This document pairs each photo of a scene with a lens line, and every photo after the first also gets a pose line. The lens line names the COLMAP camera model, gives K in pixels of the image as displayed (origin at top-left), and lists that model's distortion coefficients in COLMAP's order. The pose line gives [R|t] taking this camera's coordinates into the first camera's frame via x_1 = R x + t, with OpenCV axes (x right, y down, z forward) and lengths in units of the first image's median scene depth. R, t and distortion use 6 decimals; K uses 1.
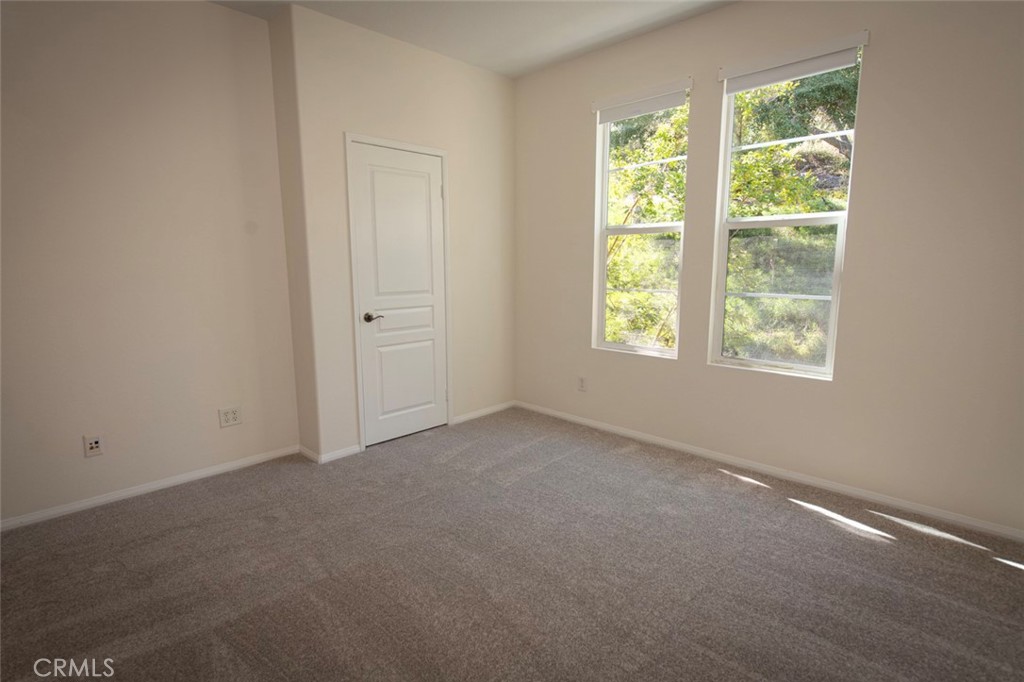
lens RADIAL K [[522.9, 0, 511.3], [0, 522.9, 342.1], [0, 0, 1]] dist [0.000565, -0.001238]
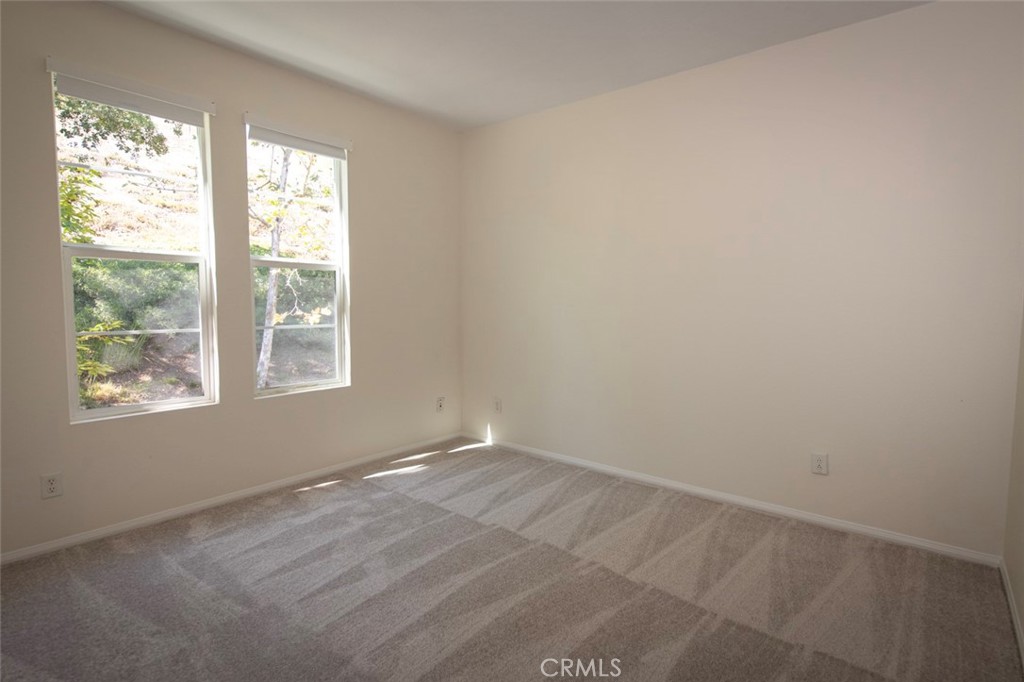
lens RADIAL K [[522.9, 0, 511.2], [0, 522.9, 341.8], [0, 0, 1]] dist [0.000565, -0.001238]
pose [[-0.127862, -0.070154, 0.989308, -0.775579], [0.141157, 0.986053, 0.088167, -0.098325], [-0.981695, 0.150921, -0.116176, 0.730132]]
